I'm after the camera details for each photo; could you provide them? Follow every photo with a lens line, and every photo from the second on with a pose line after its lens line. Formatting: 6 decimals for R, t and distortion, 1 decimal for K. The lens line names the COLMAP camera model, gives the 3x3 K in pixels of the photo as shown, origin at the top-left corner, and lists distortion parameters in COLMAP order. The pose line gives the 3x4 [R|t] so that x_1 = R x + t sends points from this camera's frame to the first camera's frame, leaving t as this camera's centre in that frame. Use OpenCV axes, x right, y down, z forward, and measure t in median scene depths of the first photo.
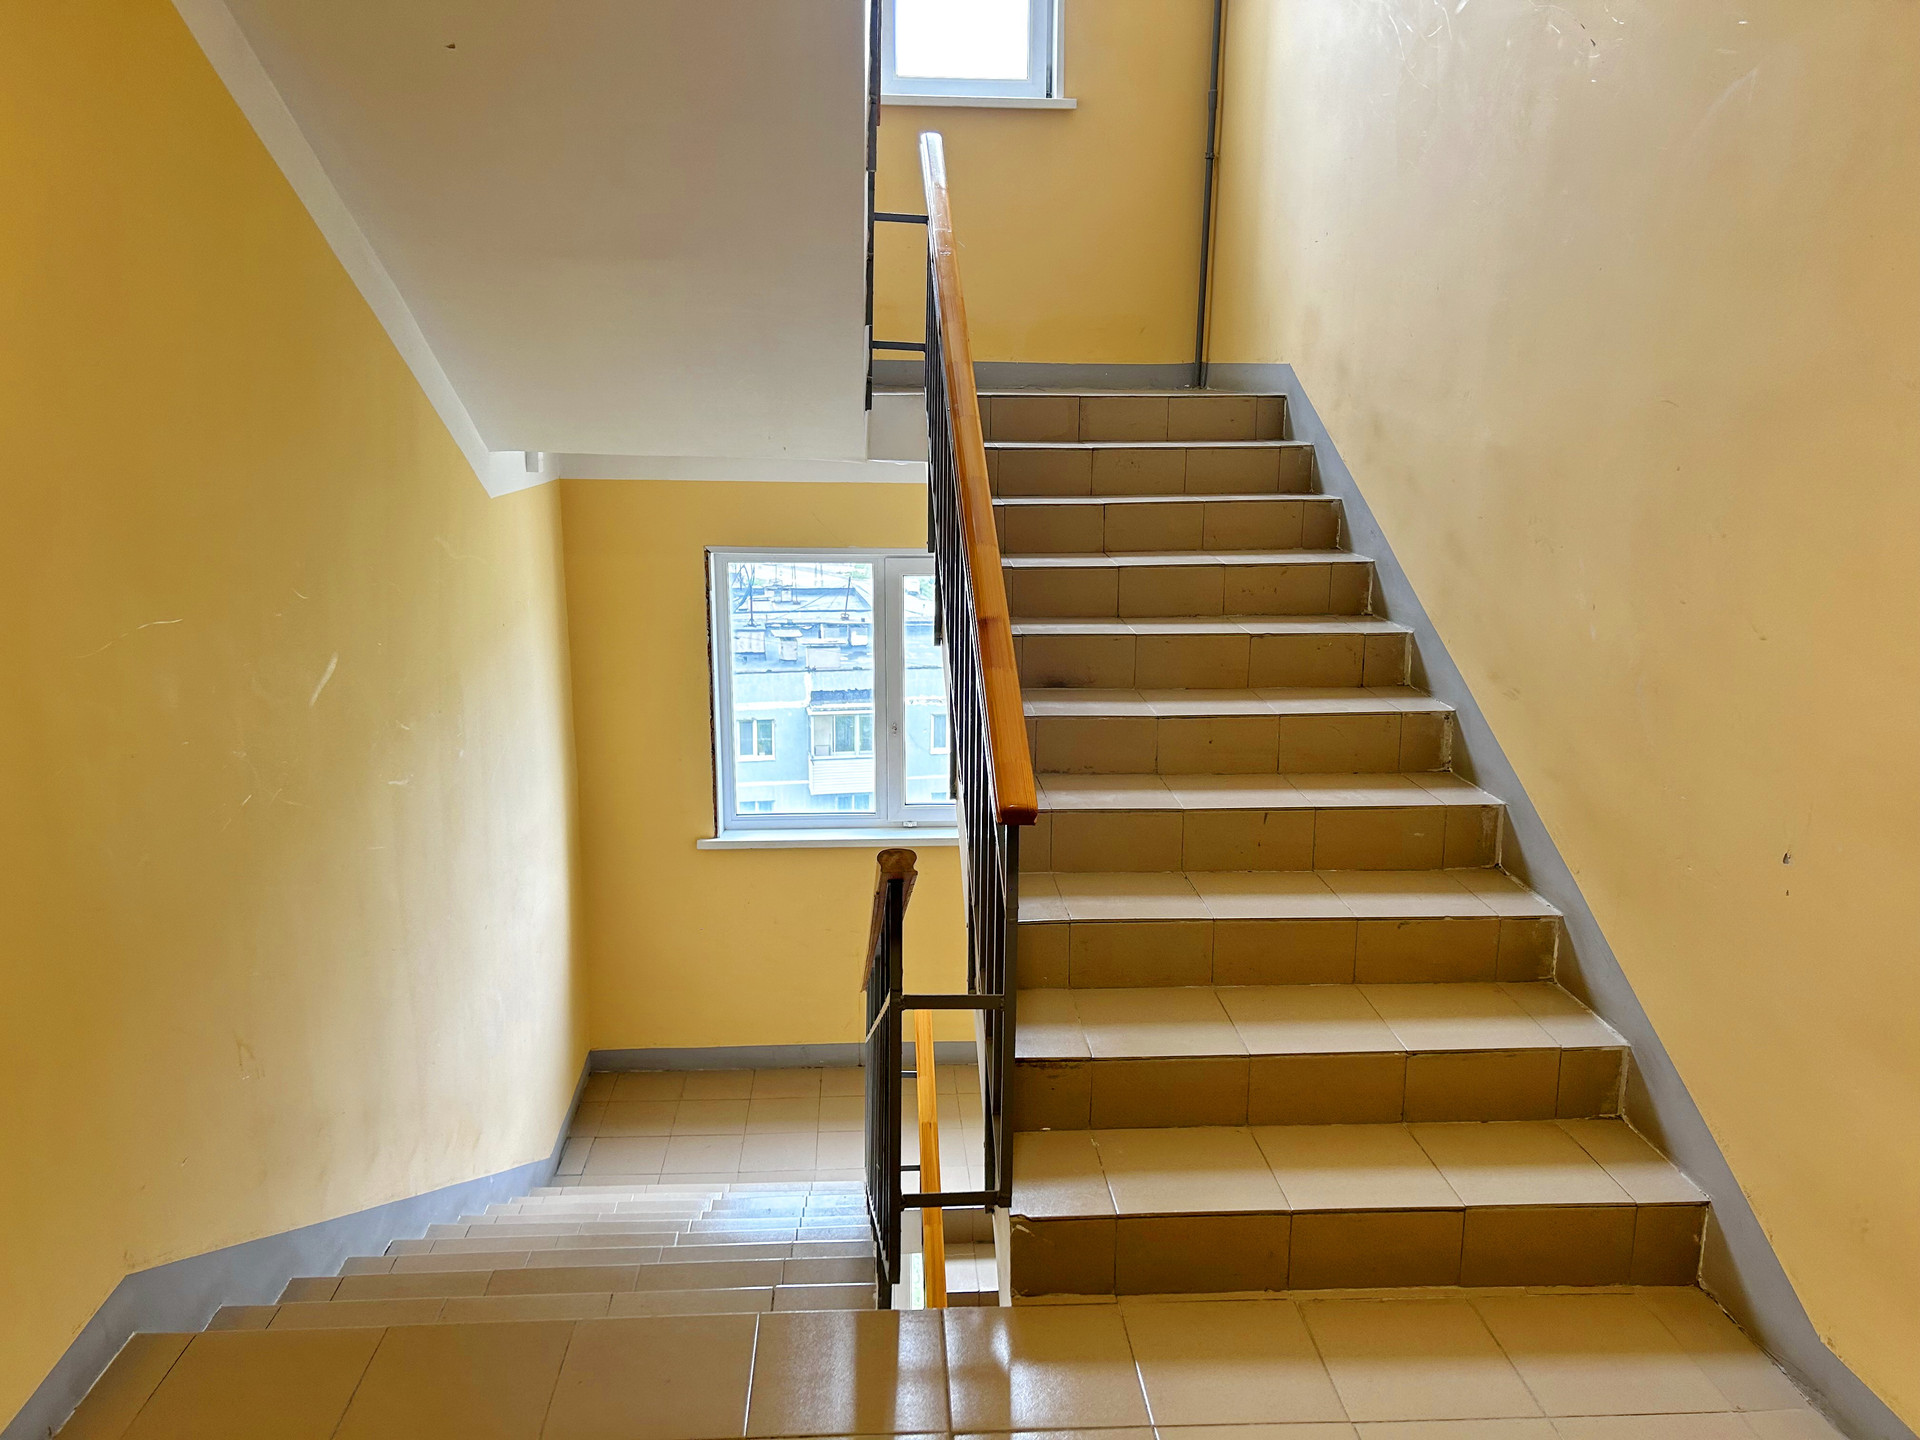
lens RADIAL K [[1448.8, 0, 957.2], [0, 1448.8, 720.1], [0, 0, 1]] dist [-0.000143, -0.000037]
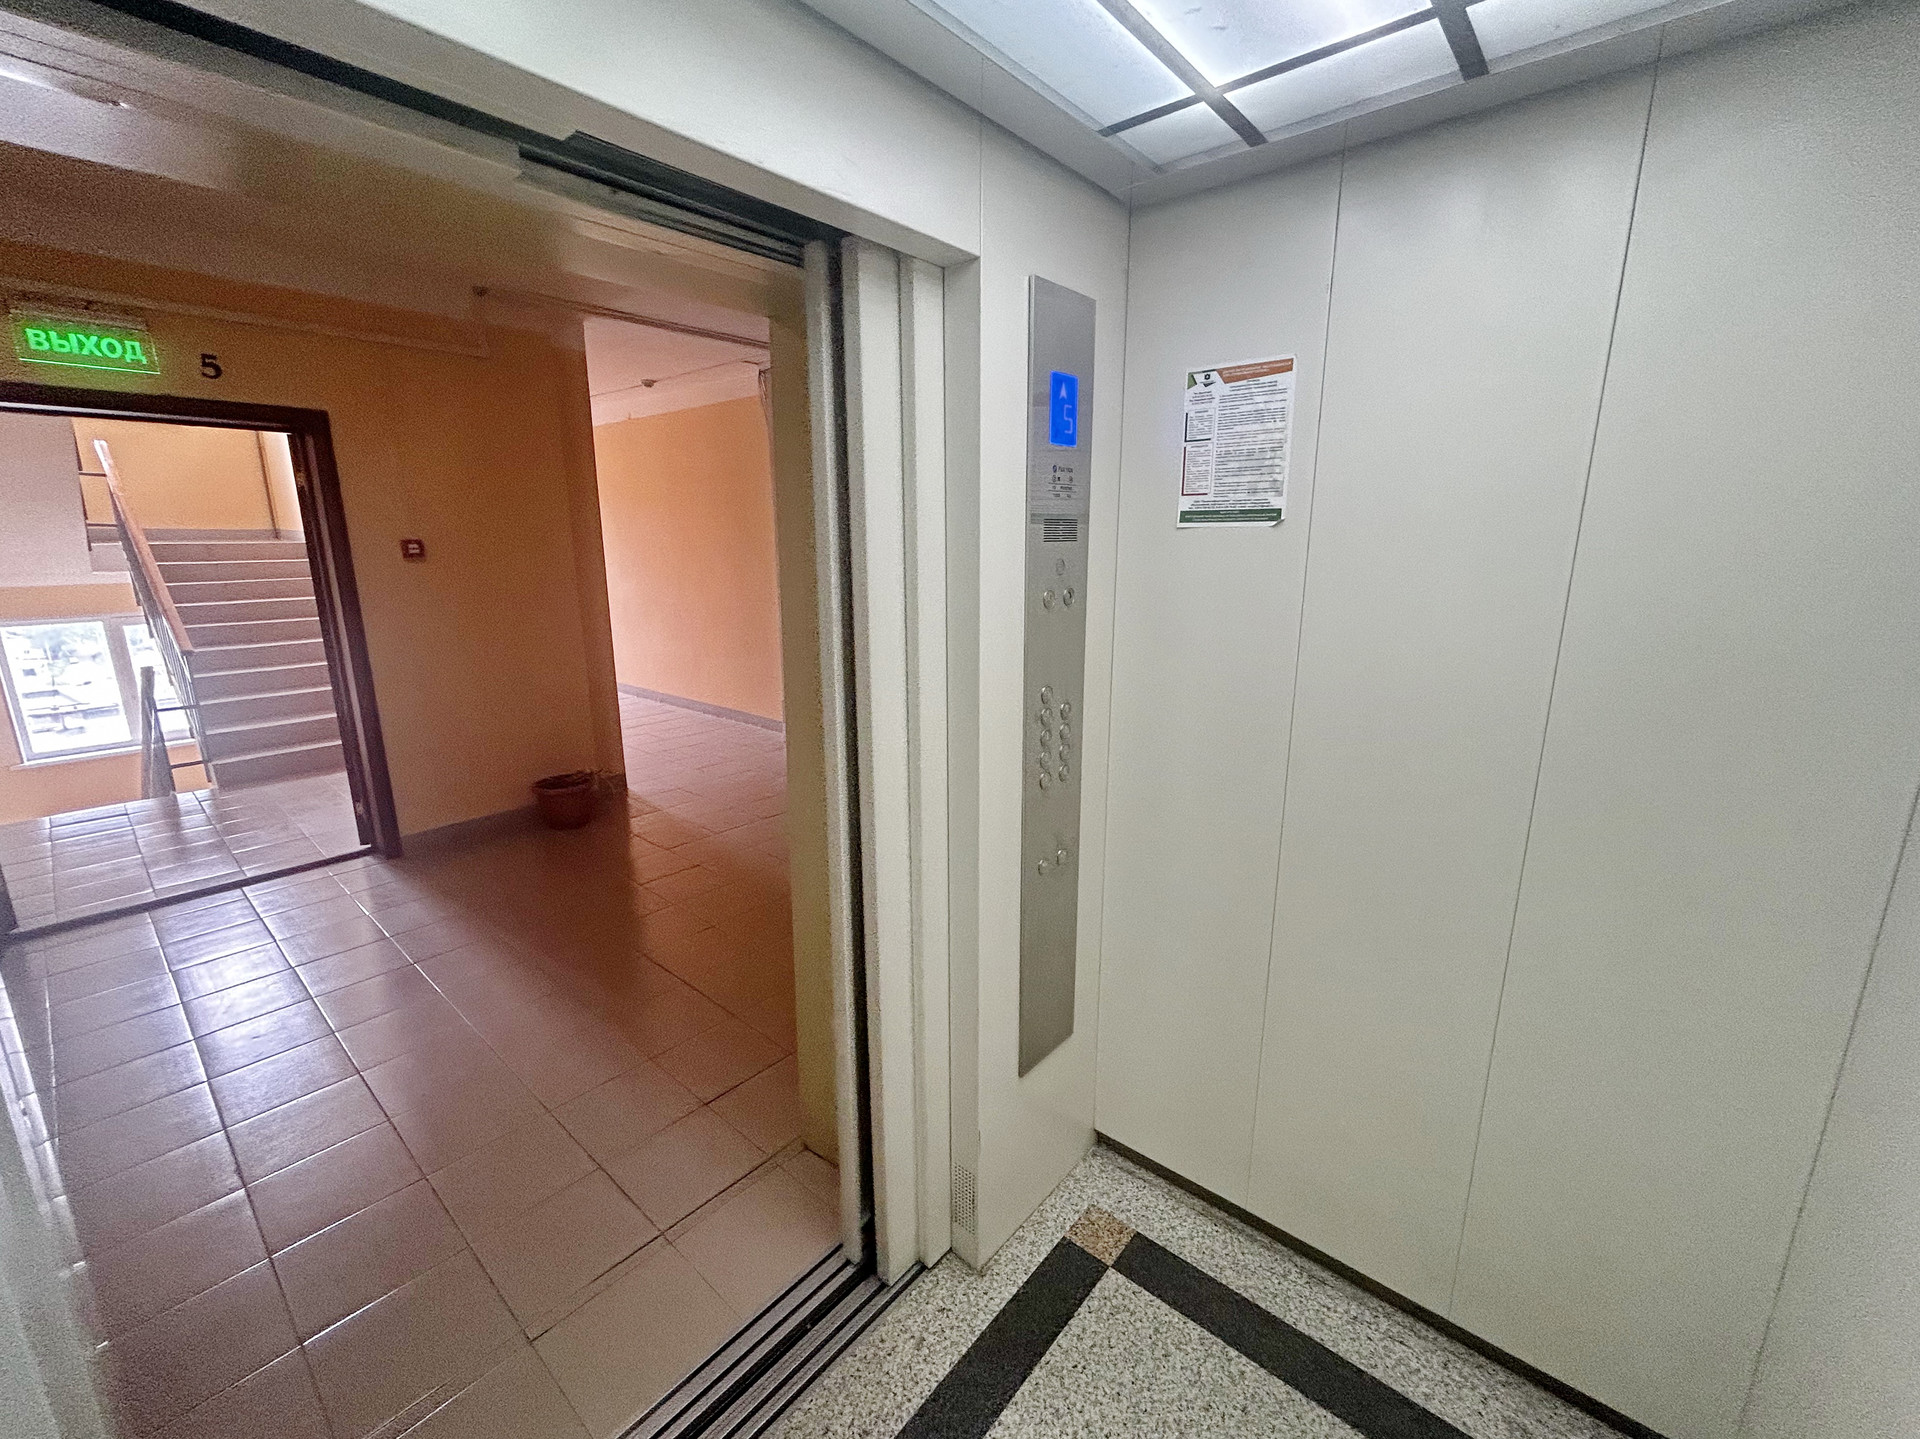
lens RADIAL K [[793.1, 0, 959.9], [0, 793.1, 715.4], [0, 0, 1]] dist [-0.004350, 0.004451]
pose [[0.700301, -0.171406, 0.692964, -0.007208], [0.170495, 0.982812, 0.070800, 0.226984], [-0.693189, 0.068566, 0.717487, -1.017458]]
